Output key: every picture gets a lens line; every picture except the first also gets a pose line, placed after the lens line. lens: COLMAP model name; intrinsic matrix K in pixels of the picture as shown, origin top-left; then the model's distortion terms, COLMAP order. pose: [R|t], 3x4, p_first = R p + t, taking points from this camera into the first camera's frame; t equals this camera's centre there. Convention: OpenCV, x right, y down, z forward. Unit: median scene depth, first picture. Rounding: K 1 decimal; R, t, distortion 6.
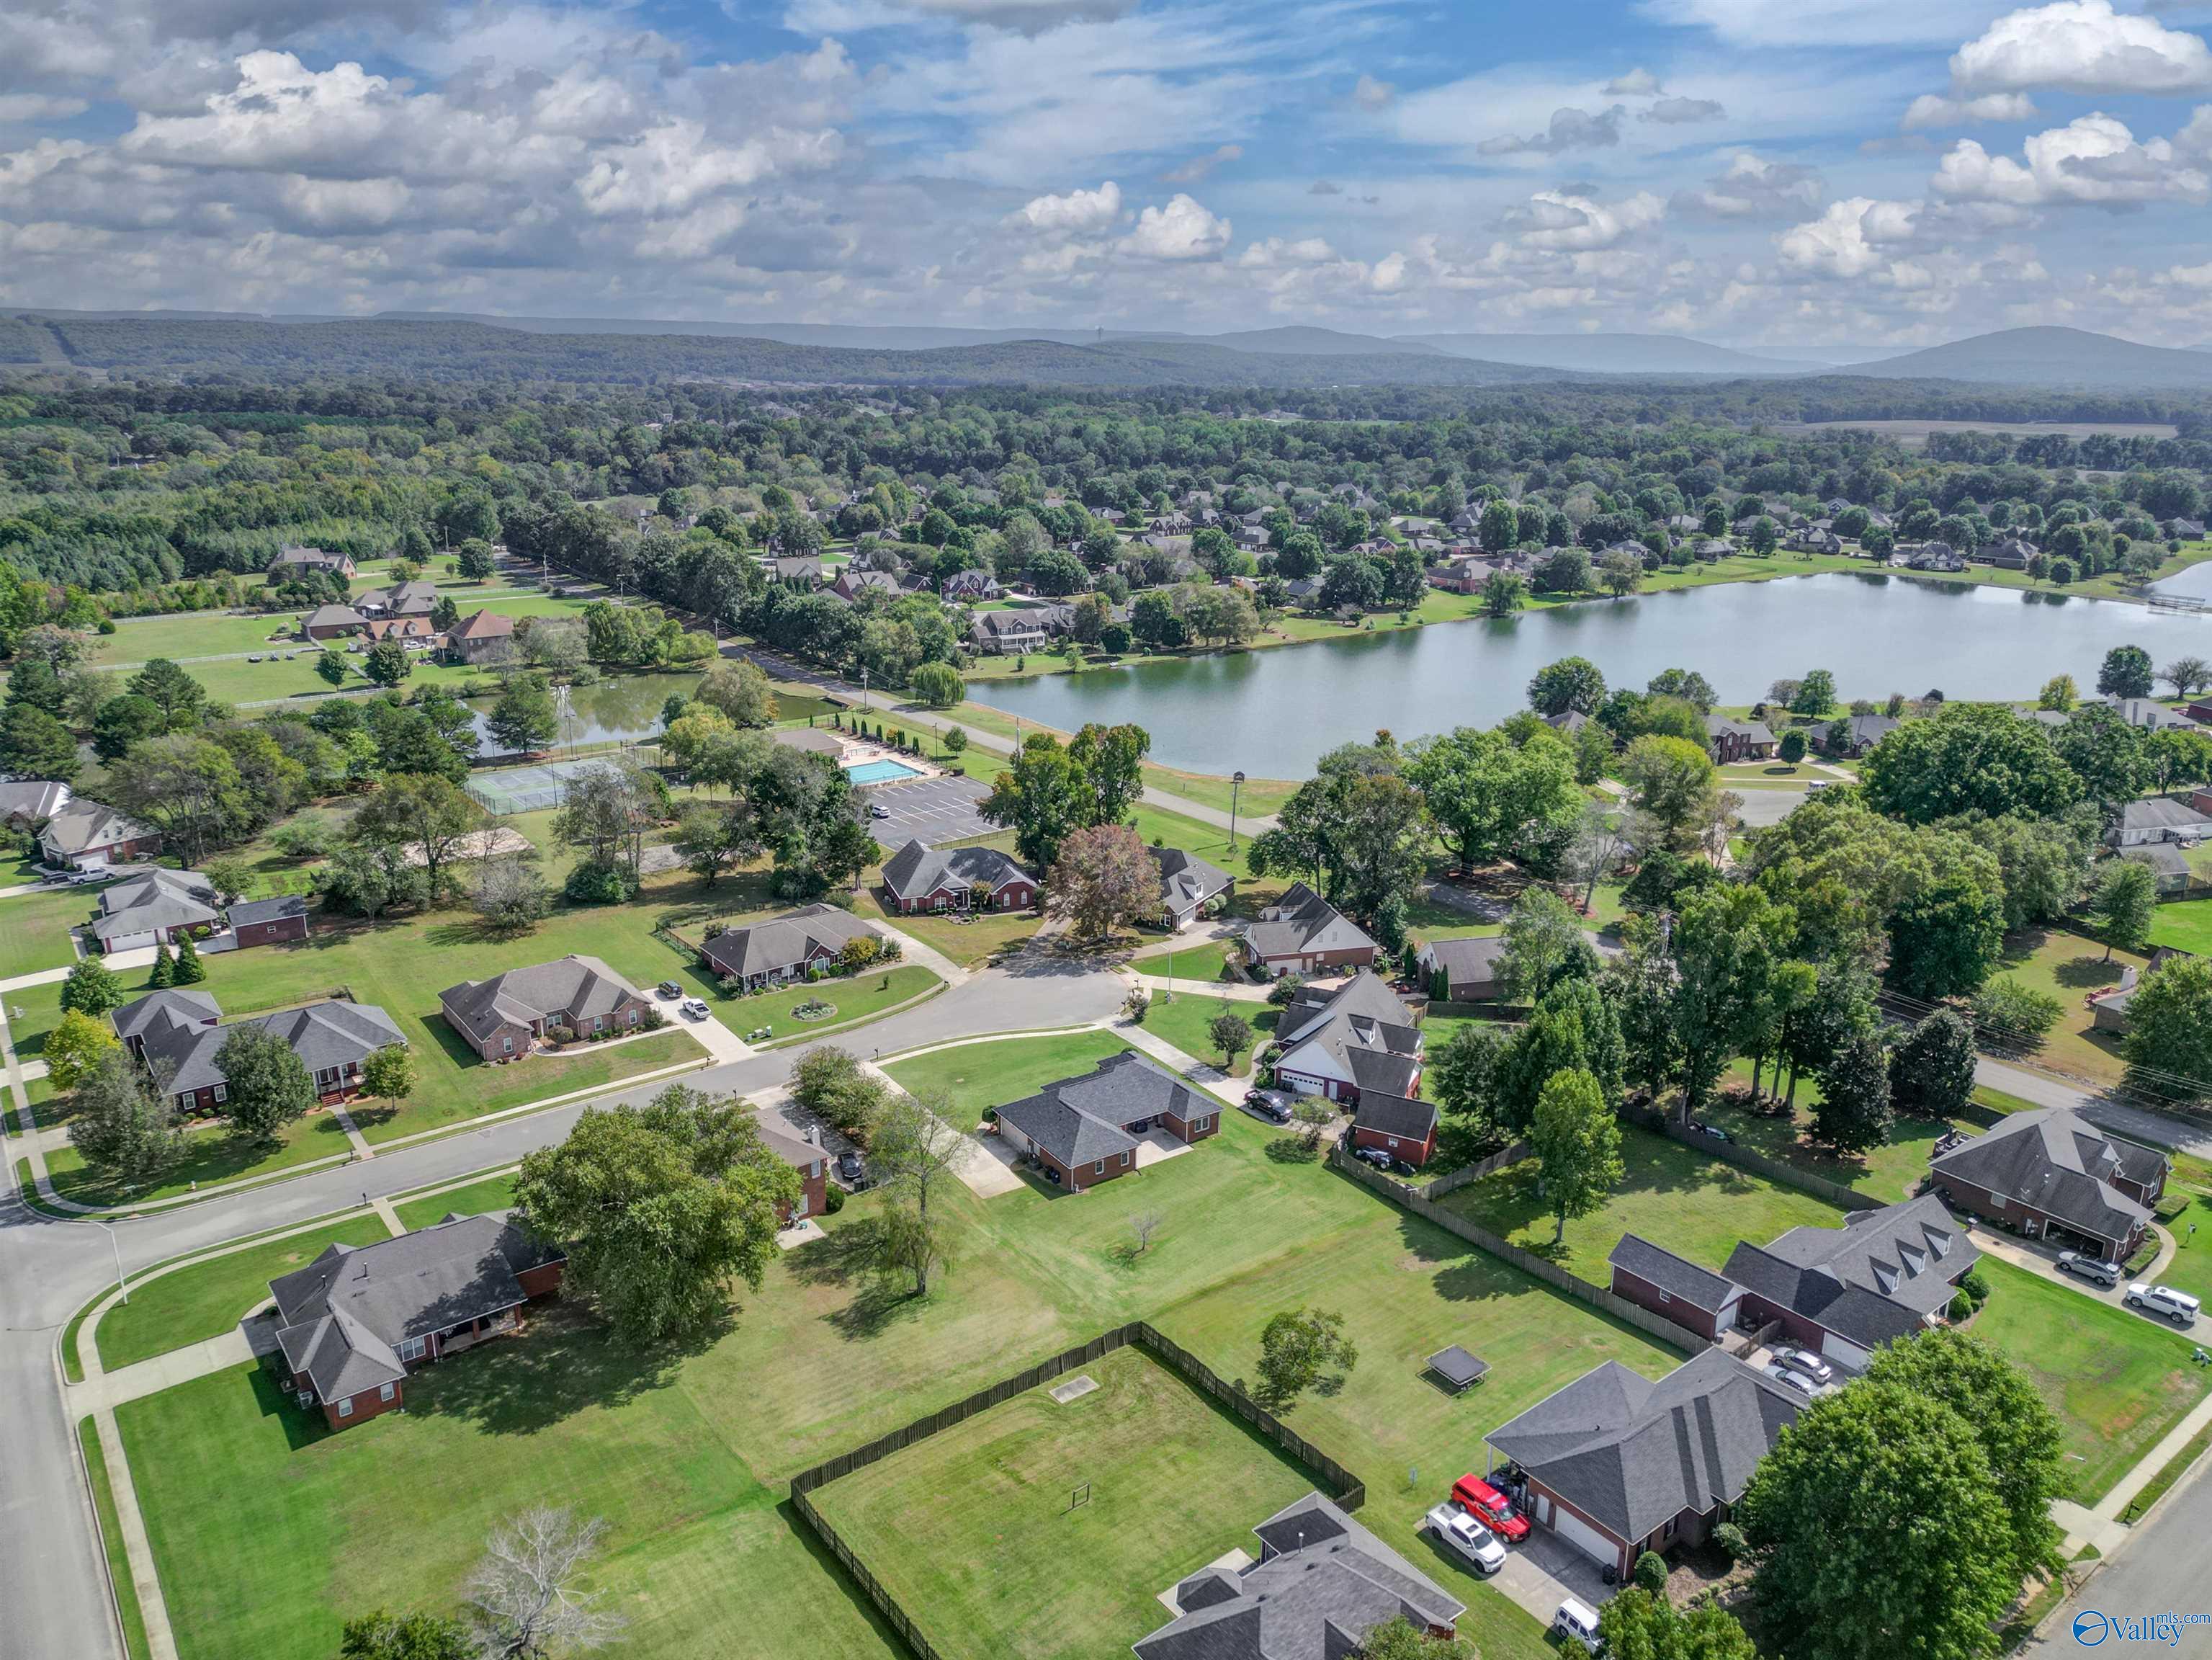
lens RADIAL K [[1542.9, 0, 1106.0], [0, 1542.9, 830.0], [0, 0, 1]] dist [0.063118, -0.066410]
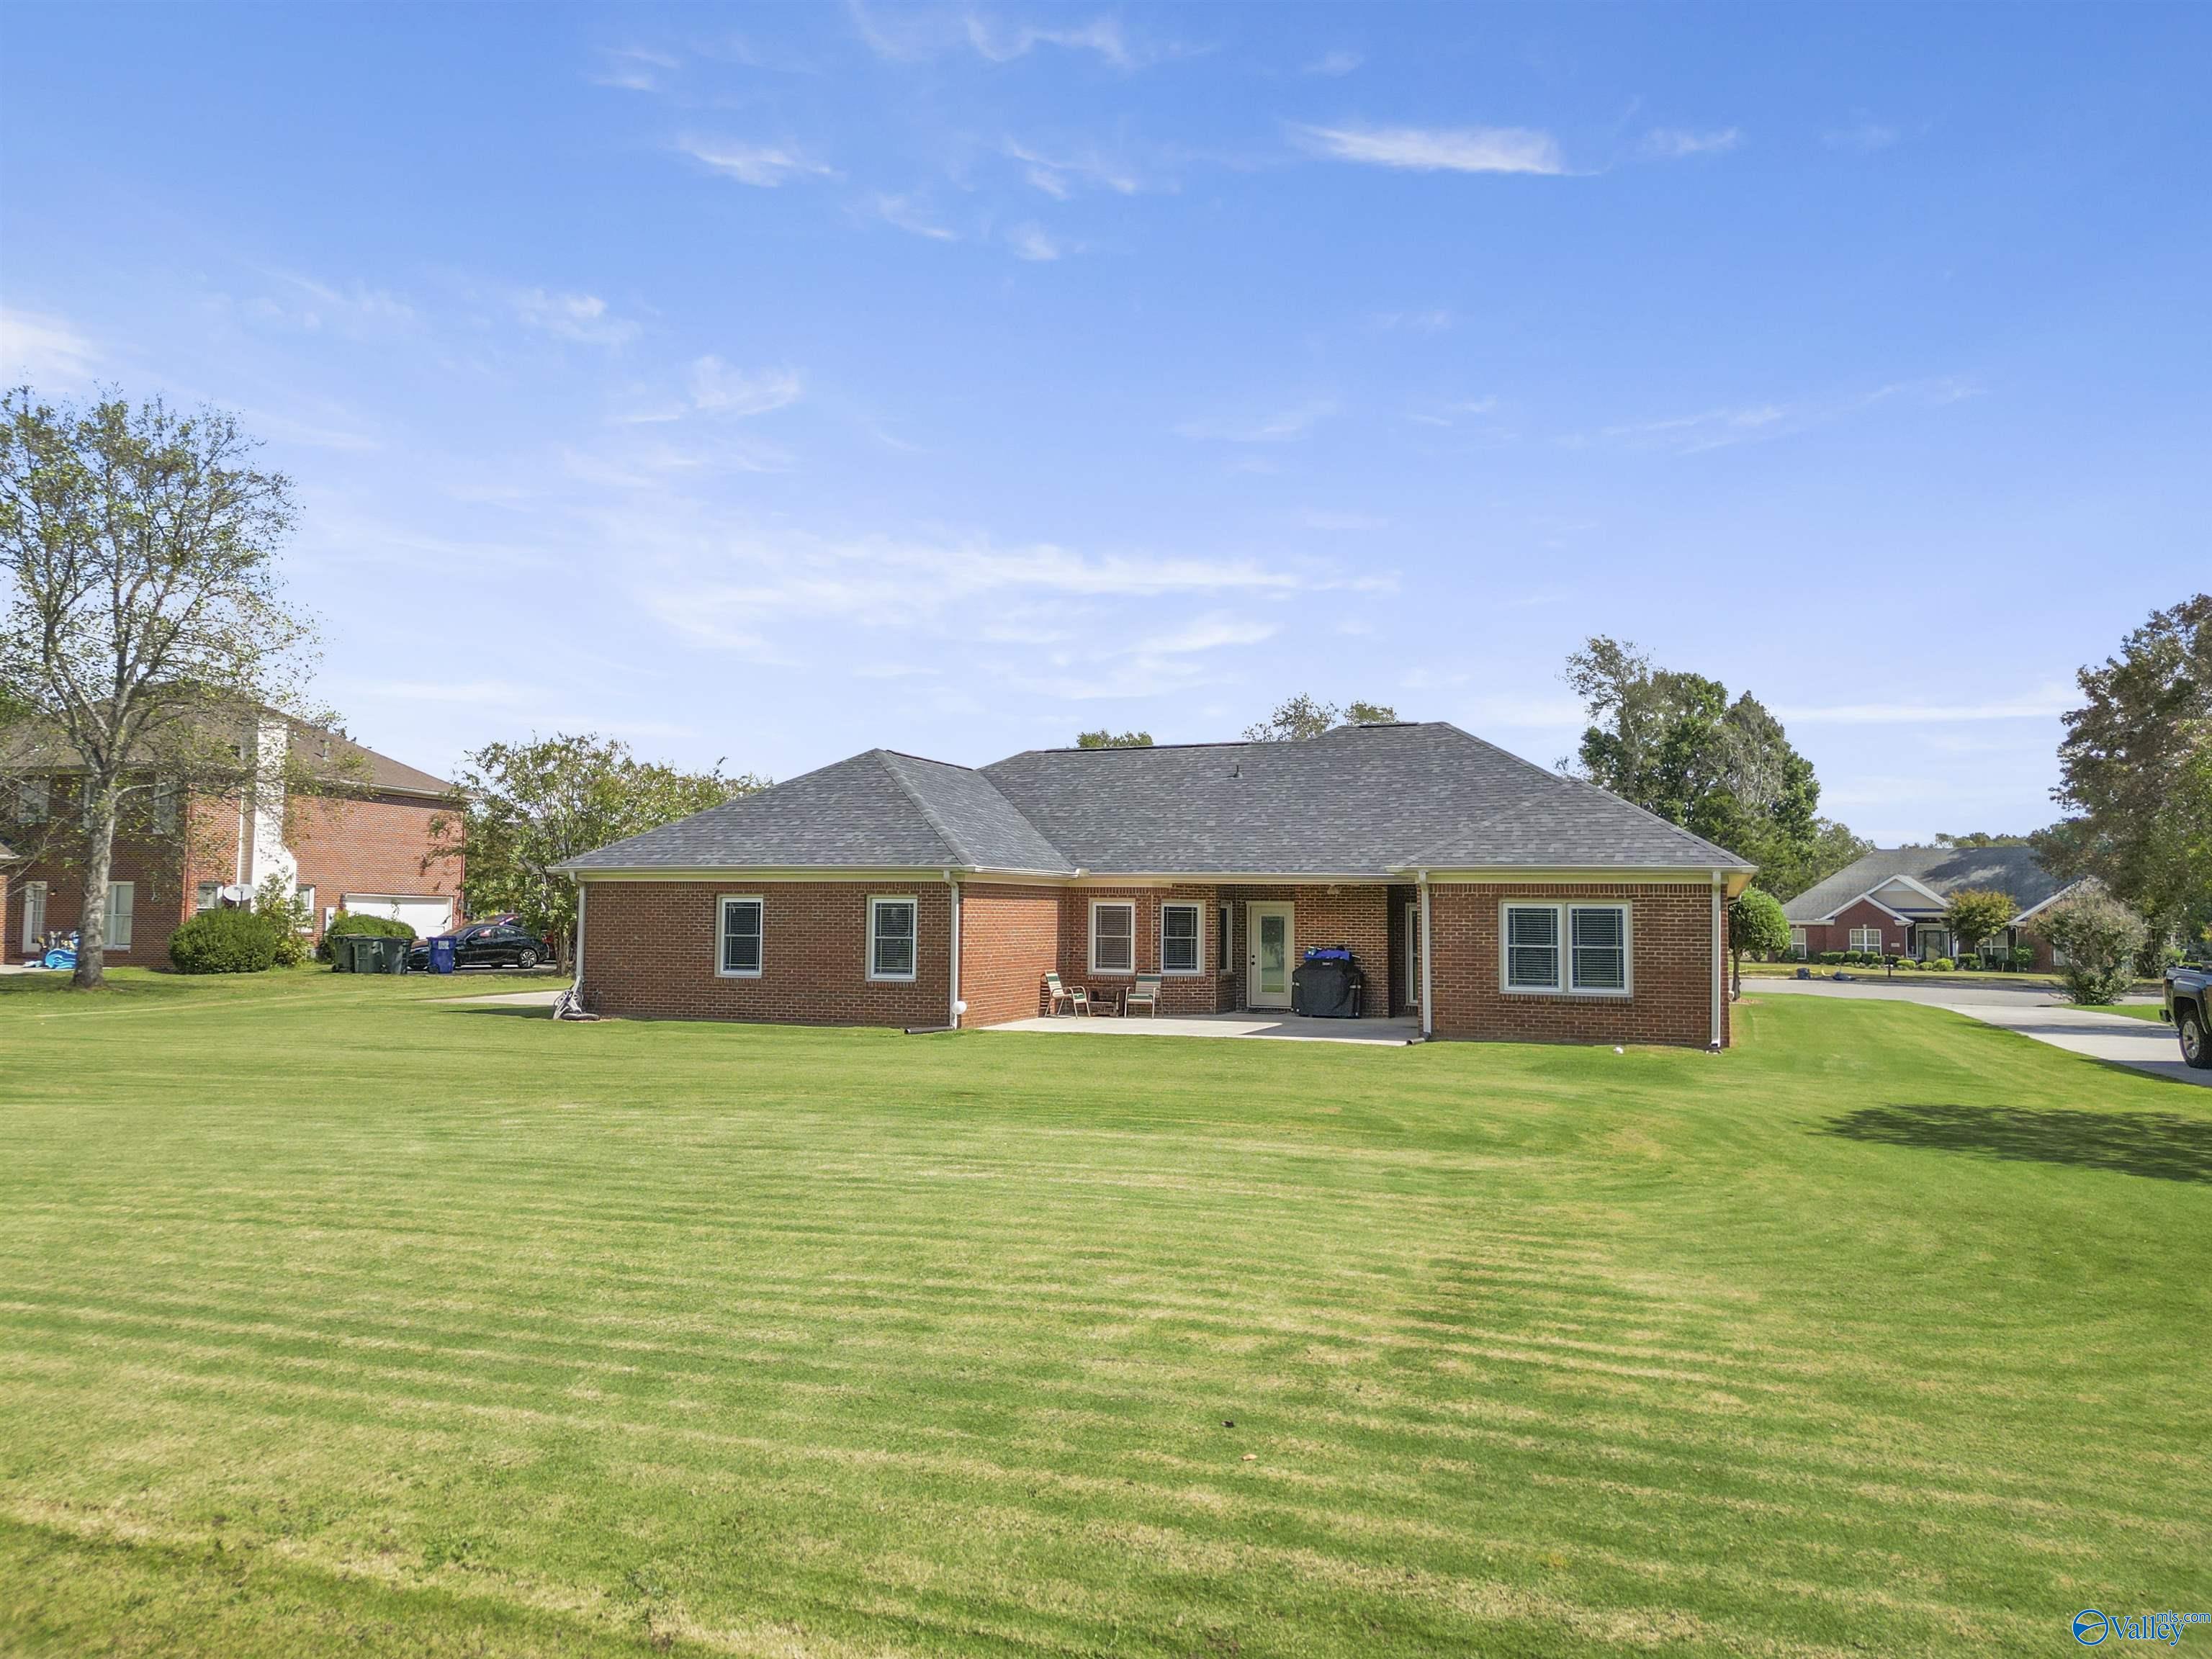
lens RADIAL K [[1542.8, 0, 1097.8], [0, 1542.8, 838.0], [0, 0, 1]] dist [0.078789, -0.076755]
pose [[0.563202, -0.056293, -0.824400, 0.127370], [-0.235676, 0.945295, -0.225554, 0.176653], [0.791998, 0.321324, 0.519125, 0.695921]]
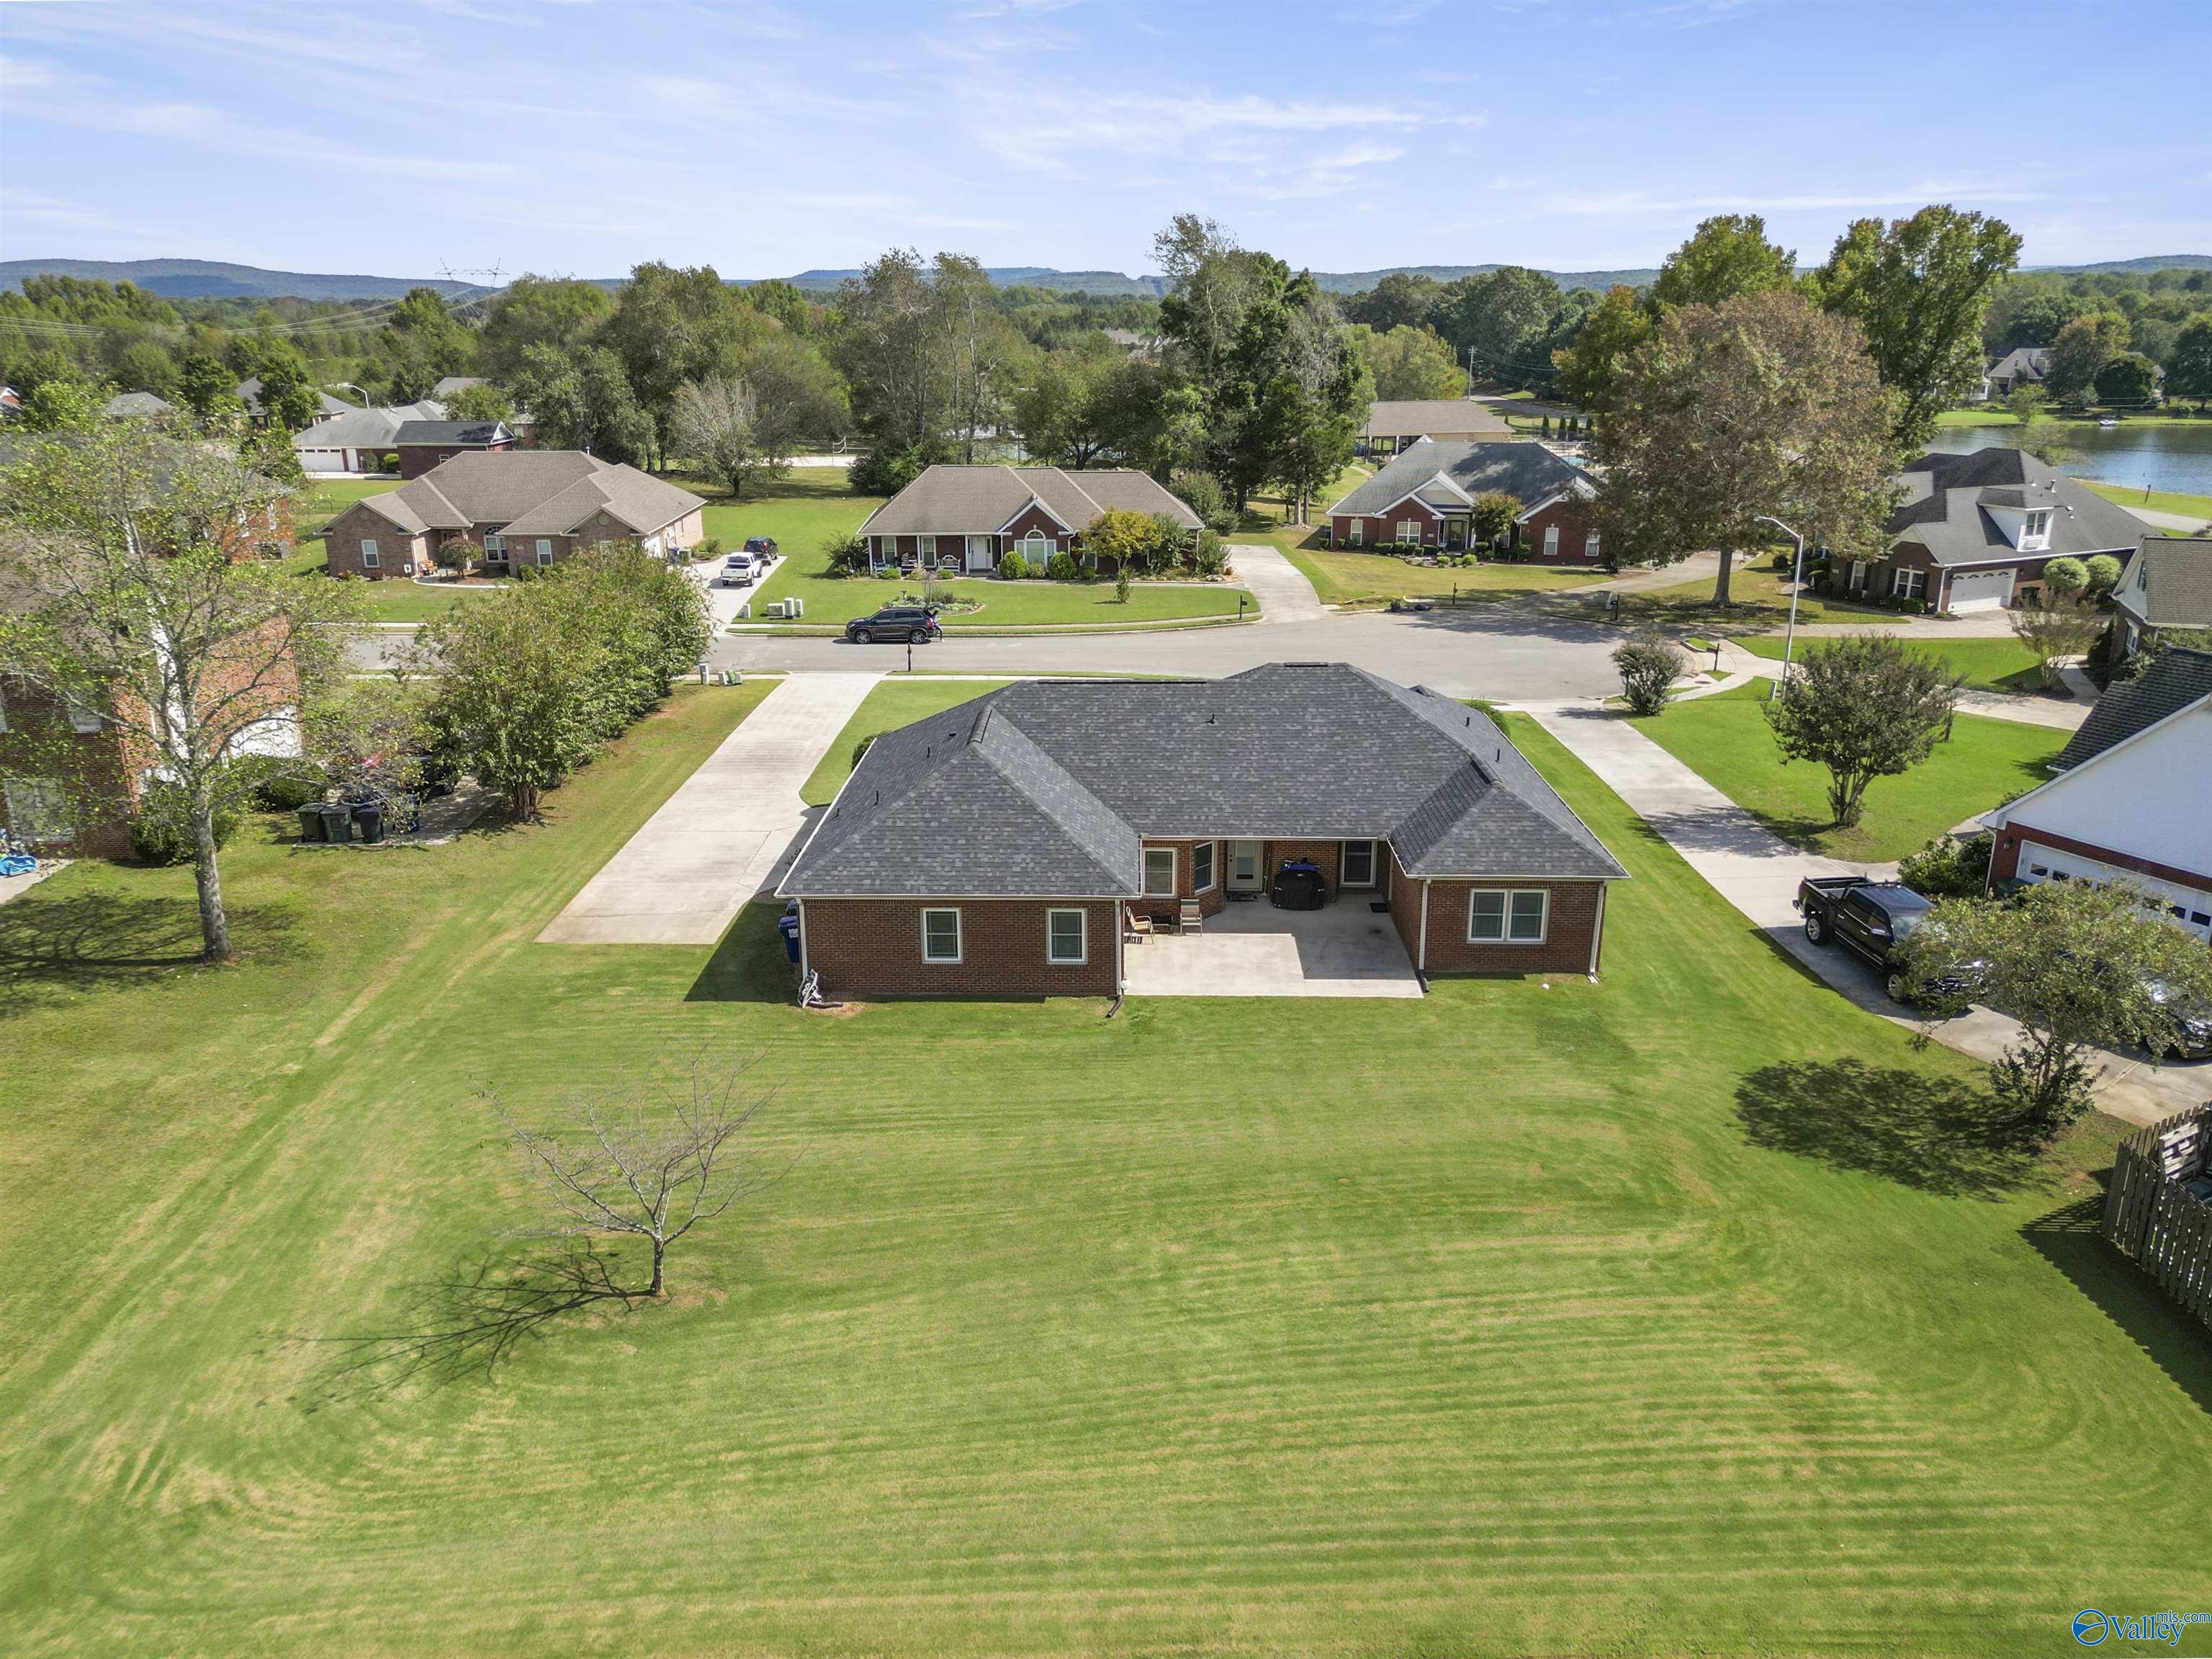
lens RADIAL K [[1542.8, 0, 1097.8], [0, 1542.8, 838.0], [0, 0, 1]] dist [0.078789, -0.076755]
pose [[0.810781, 0.162846, -0.562241, 0.114385], [-0.150404, 0.986231, 0.068758, 0.136290], [0.565697, 0.028816, 0.824110, 0.606953]]
